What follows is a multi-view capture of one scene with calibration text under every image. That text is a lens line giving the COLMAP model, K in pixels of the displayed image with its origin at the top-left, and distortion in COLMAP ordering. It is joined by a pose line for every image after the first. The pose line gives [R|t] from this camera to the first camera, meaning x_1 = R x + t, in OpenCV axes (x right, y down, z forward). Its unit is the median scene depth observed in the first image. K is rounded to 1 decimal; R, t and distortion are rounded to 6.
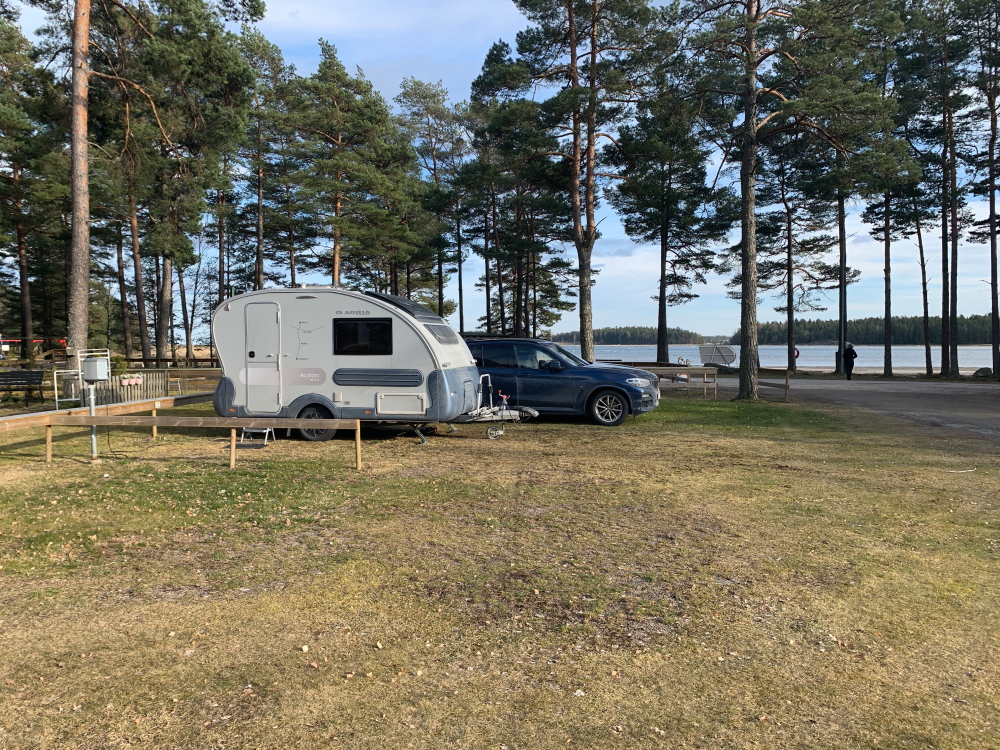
lens RADIAL K [[765.9, 0, 502.1], [0, 765.9, 371.7], [0, 0, 1]] dist [0.016888, -0.011620]
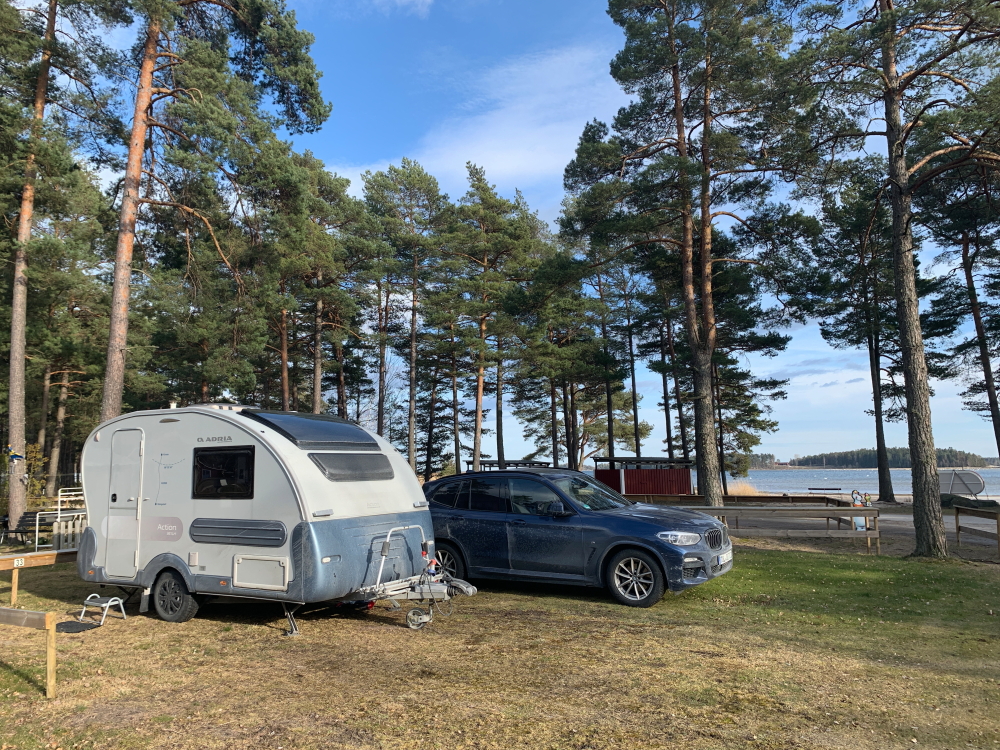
lens RADIAL K [[765.9, 0, 505.8], [0, 765.9, 376.8], [0, 0, 1]] dist [0.016888, -0.011620]
pose [[0.956041, -0.045075, -0.289749, 0.212548], [-0.000587, 0.987819, -0.155608, -0.017850], [0.293234, 0.148938, 0.944368, 0.302883]]
